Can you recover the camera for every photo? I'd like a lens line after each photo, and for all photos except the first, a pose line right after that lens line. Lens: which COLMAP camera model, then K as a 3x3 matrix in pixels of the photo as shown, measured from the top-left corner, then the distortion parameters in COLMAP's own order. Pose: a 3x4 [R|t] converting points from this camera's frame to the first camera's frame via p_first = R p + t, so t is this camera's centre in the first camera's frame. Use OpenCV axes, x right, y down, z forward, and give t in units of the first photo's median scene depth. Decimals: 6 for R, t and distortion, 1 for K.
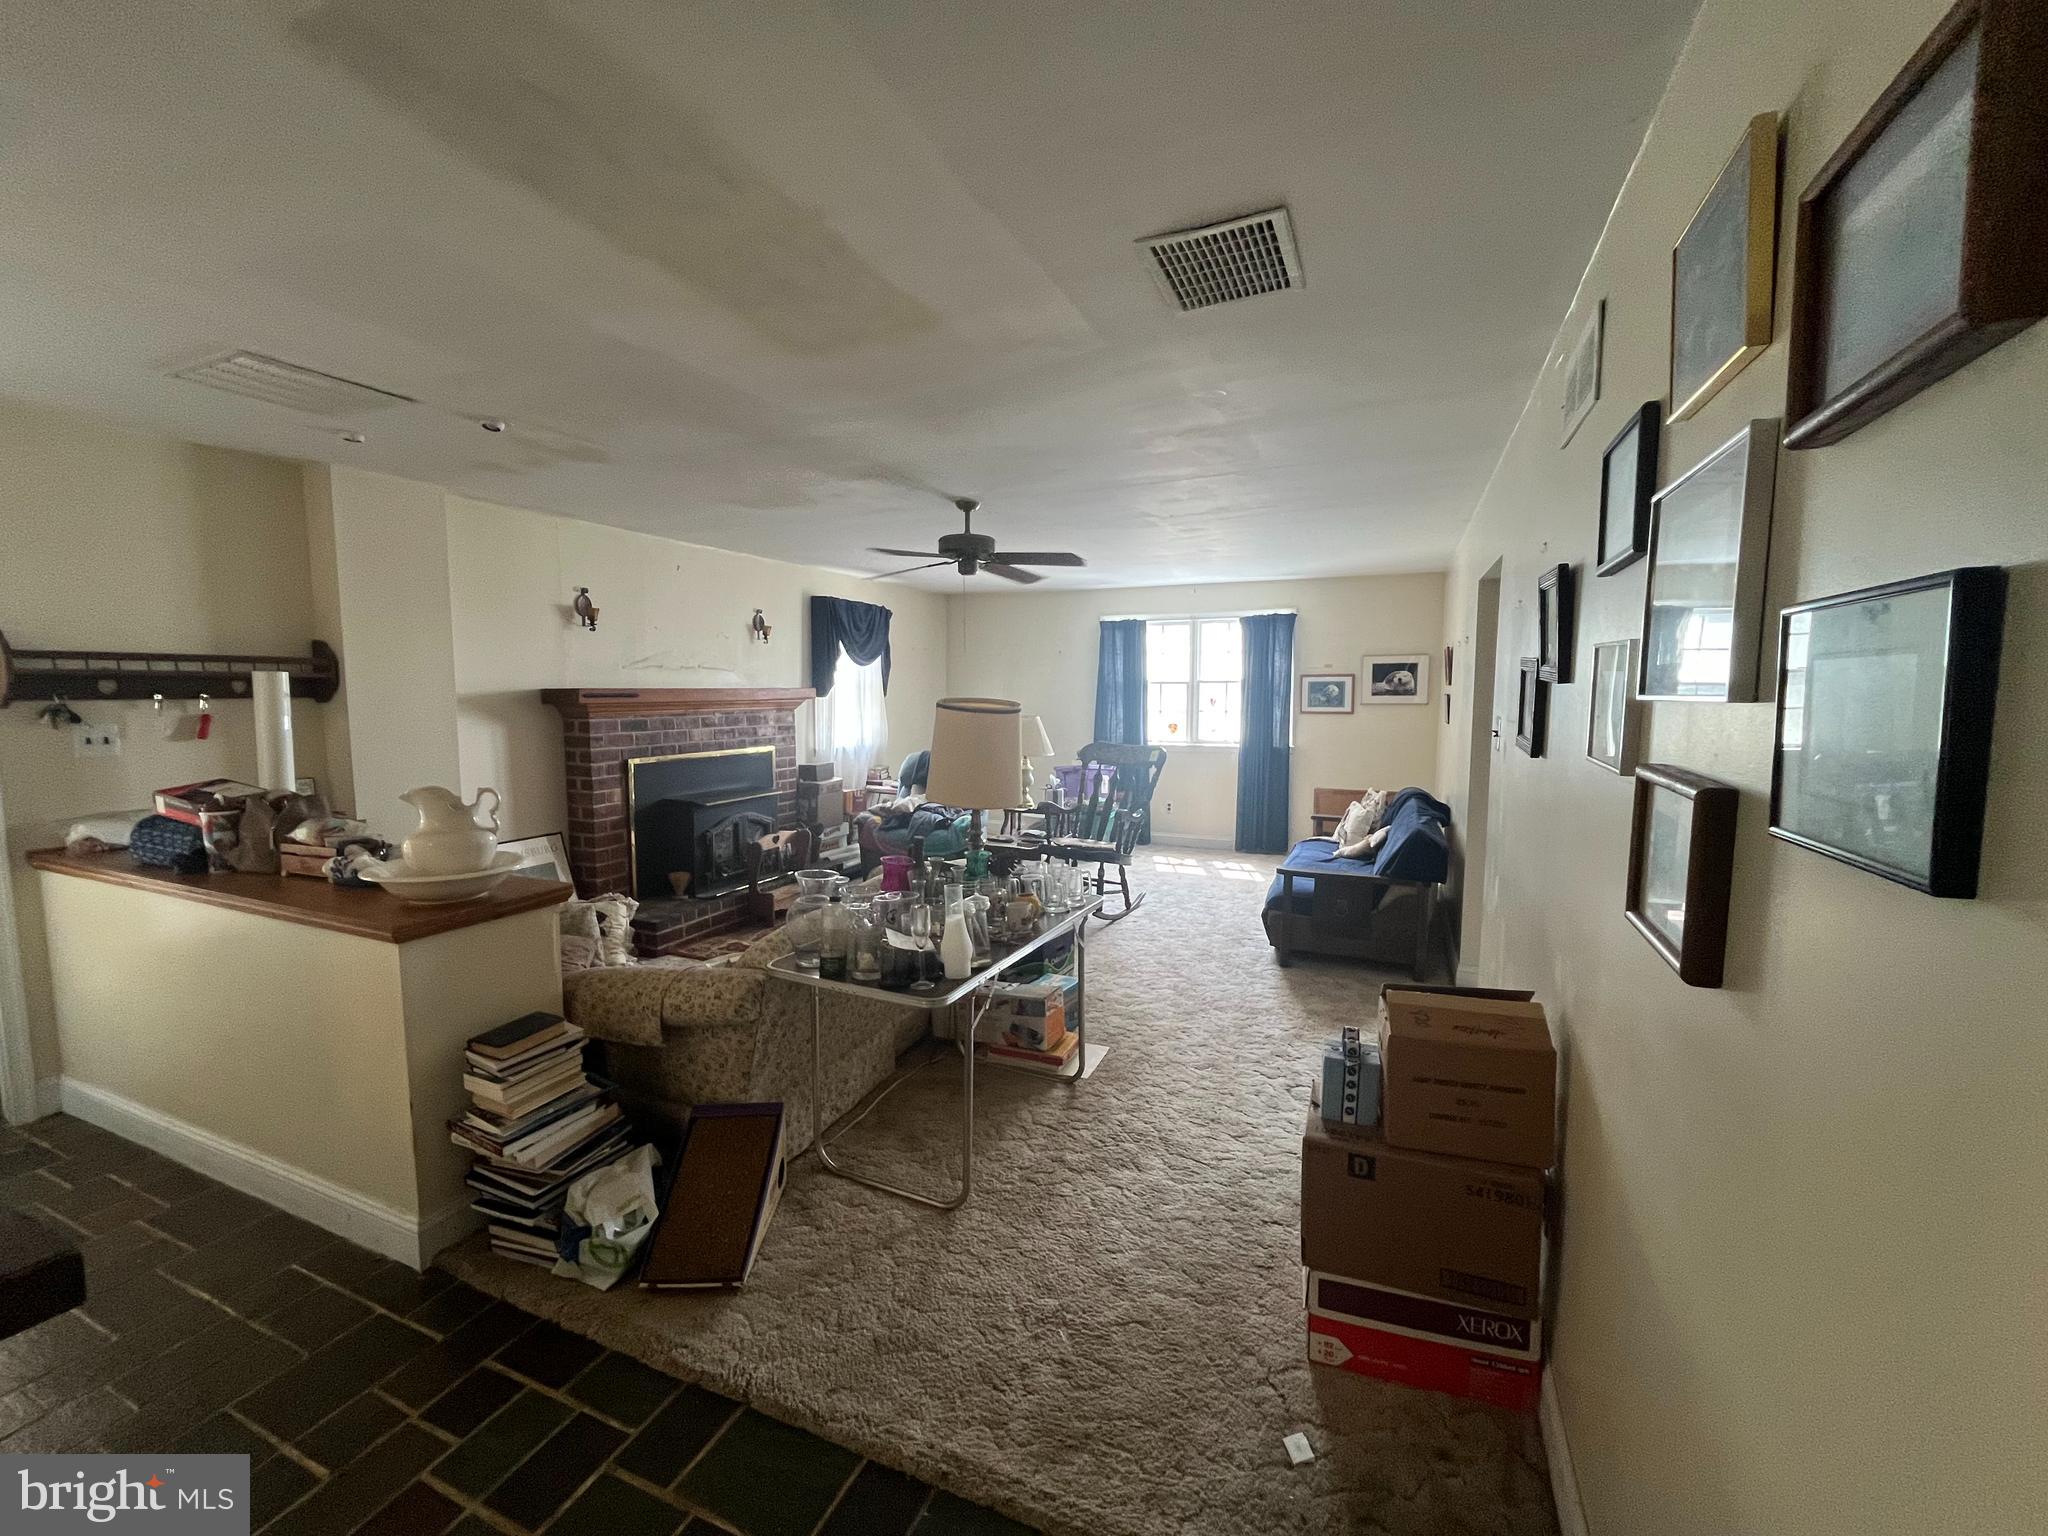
lens RADIAL K [[833.4, 0, 1034.0], [0, 833.4, 764.4], [0, 0, 1]] dist [0.000307, -0.000190]
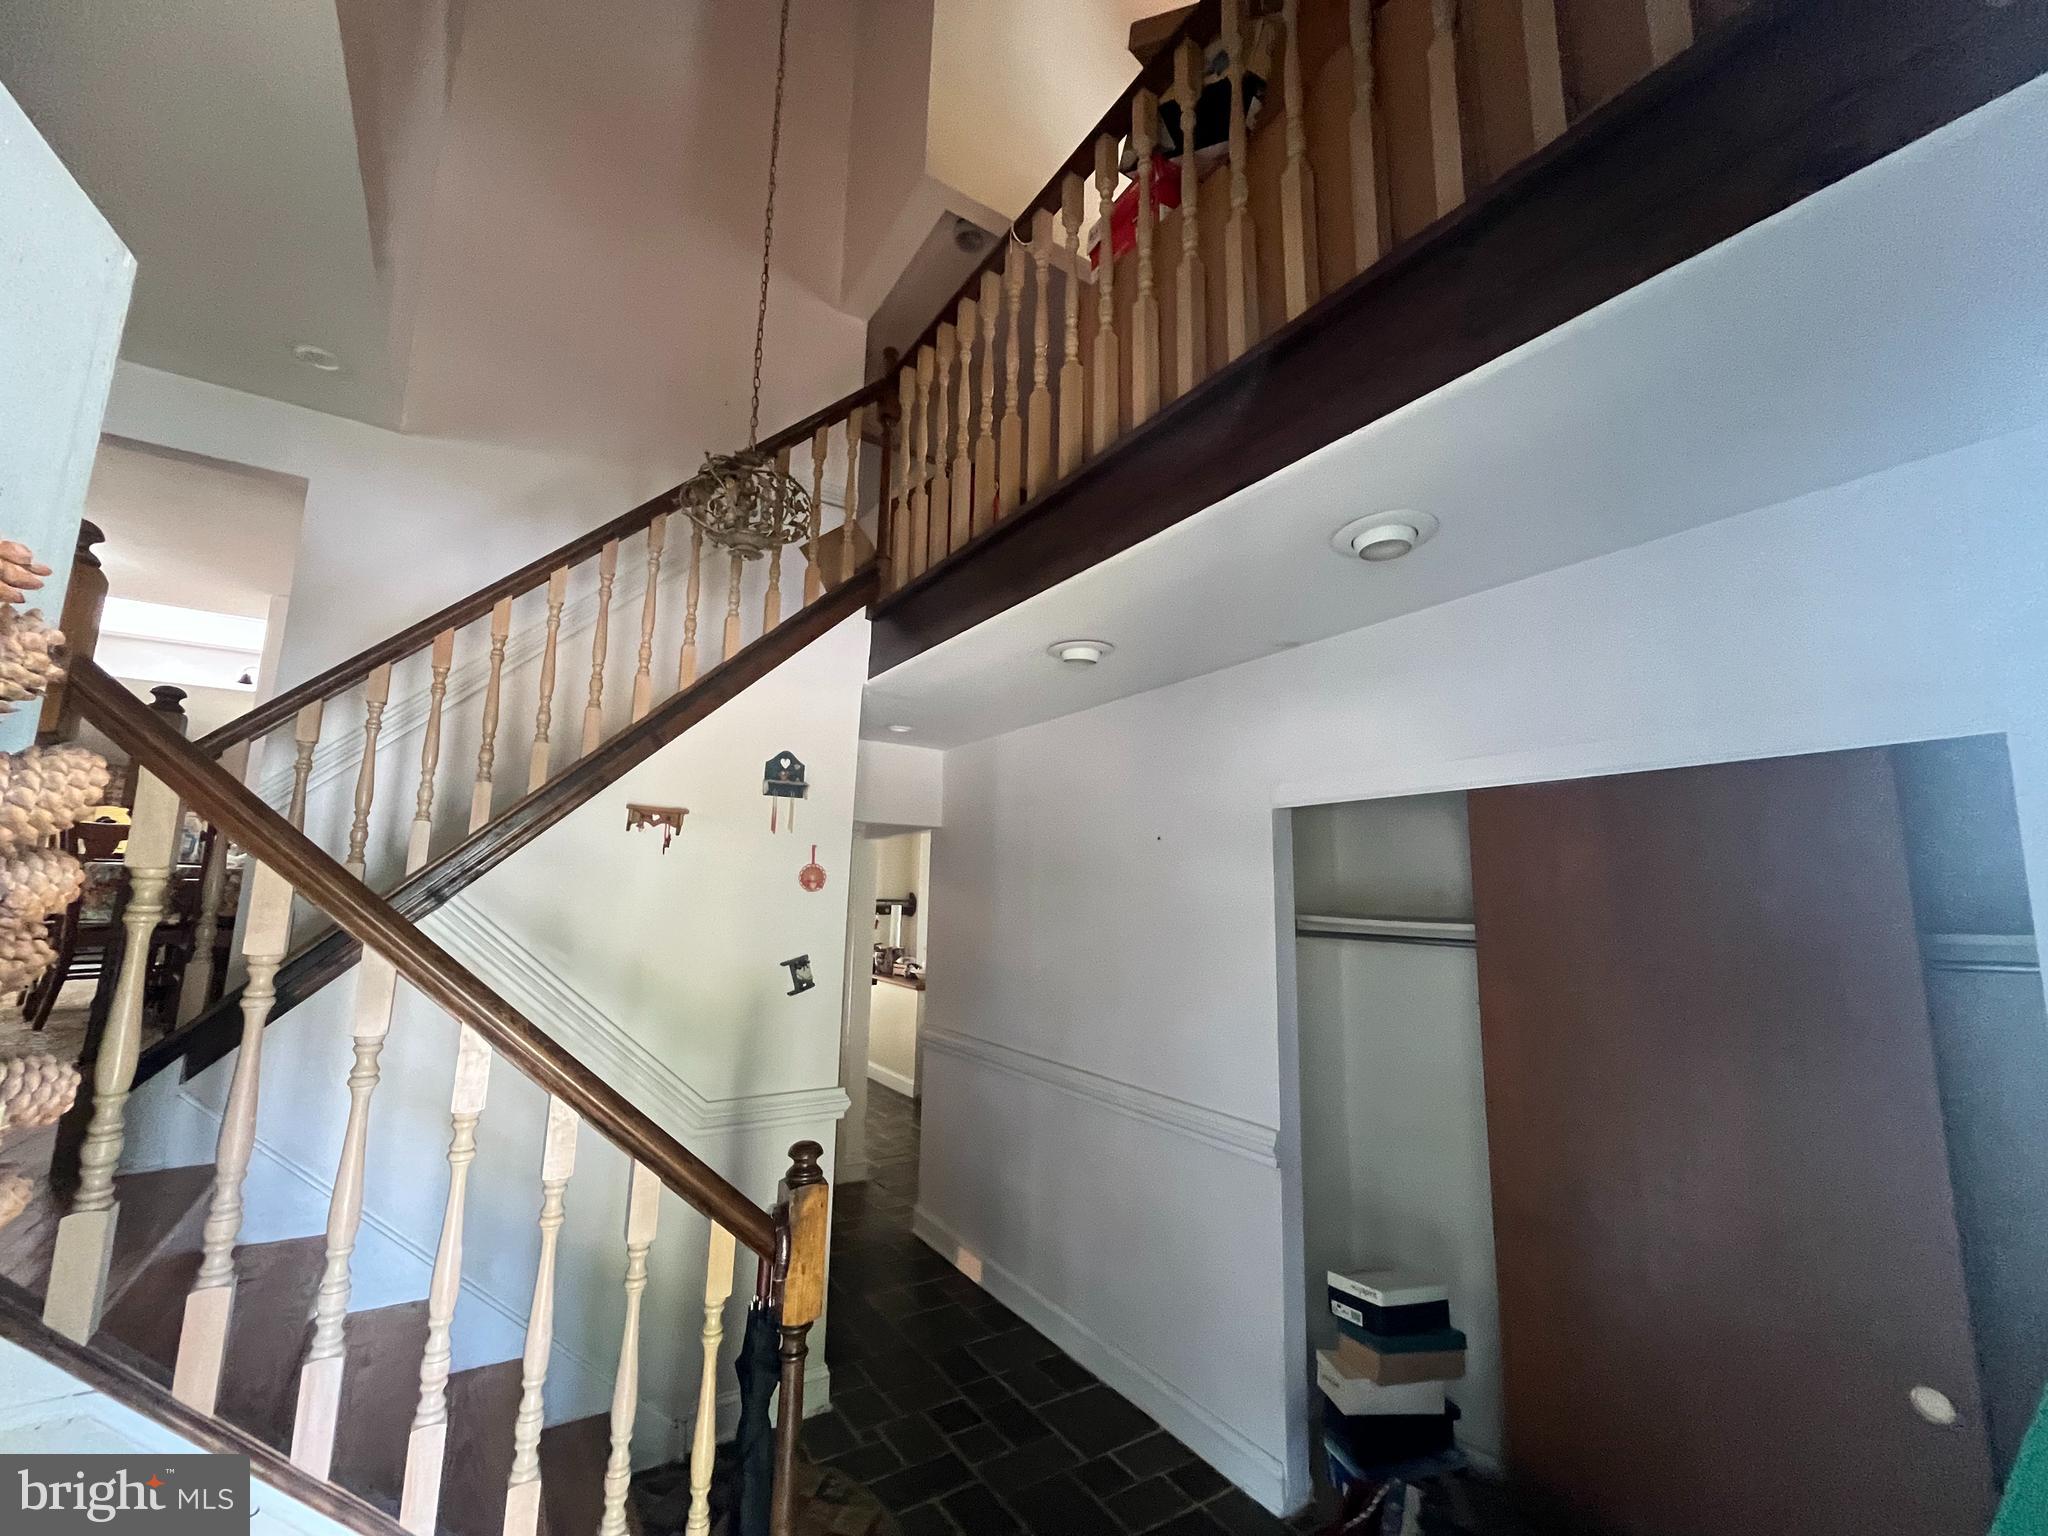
lens RADIAL K [[833.4, 0, 1034.0], [0, 833.4, 764.4], [0, 0, 1]] dist [0.000307, -0.000190]
pose [[0.843476, -0.055554, -0.534286, 1.206007], [-0.075532, 0.972490, -0.220360, 0.015710], [0.531830, 0.226224, 0.816076, -1.388670]]
